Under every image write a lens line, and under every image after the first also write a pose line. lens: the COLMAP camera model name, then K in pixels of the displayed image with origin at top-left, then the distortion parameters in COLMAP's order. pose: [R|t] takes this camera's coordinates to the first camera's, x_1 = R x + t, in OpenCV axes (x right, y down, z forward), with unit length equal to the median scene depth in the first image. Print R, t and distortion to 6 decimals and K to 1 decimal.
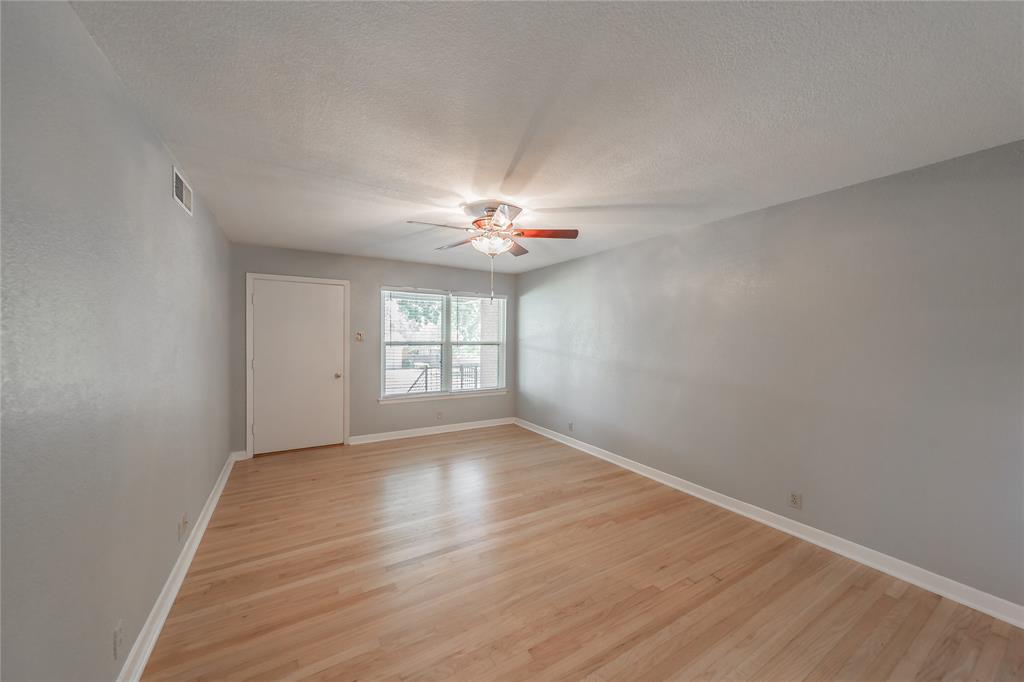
lens RADIAL K [[344.6, 0, 539.1], [0, 344.6, 339.0], [0, 0, 1]] dist [-0.000341, 0.000002]
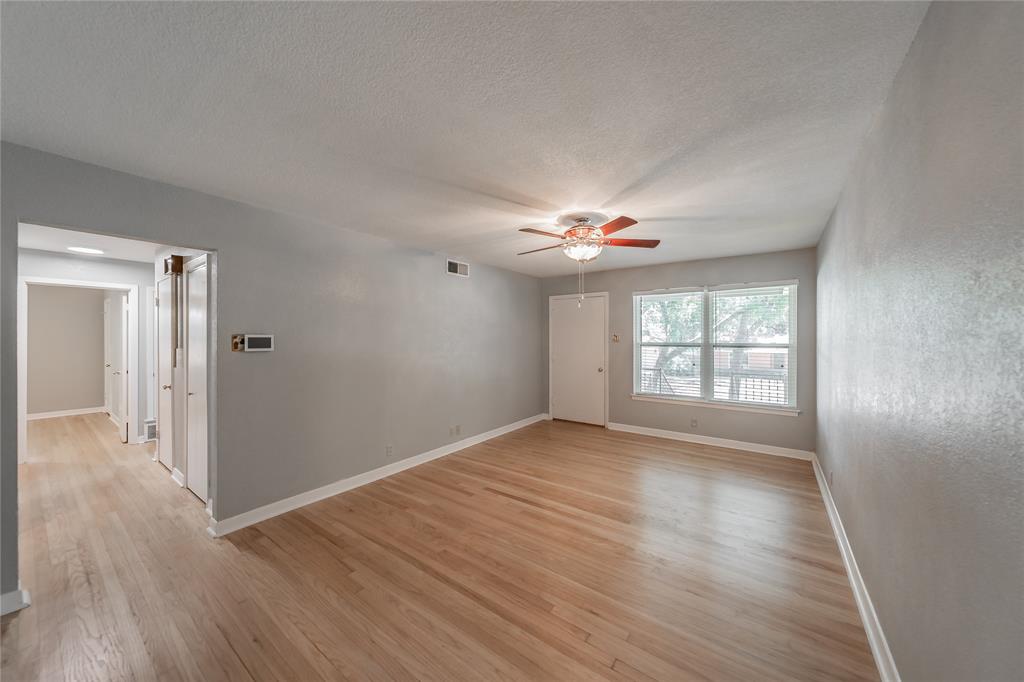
lens RADIAL K [[358.3, 0, 513.9], [0, 358.3, 336.0], [0, 0, 1]] dist [0.000401, 0.000048]
pose [[0.396057, -0.011977, -0.918148, 0.554758], [-0.002459, 0.999898, -0.014104, 0.005389], [0.918222, 0.007844, 0.395987, 0.245142]]
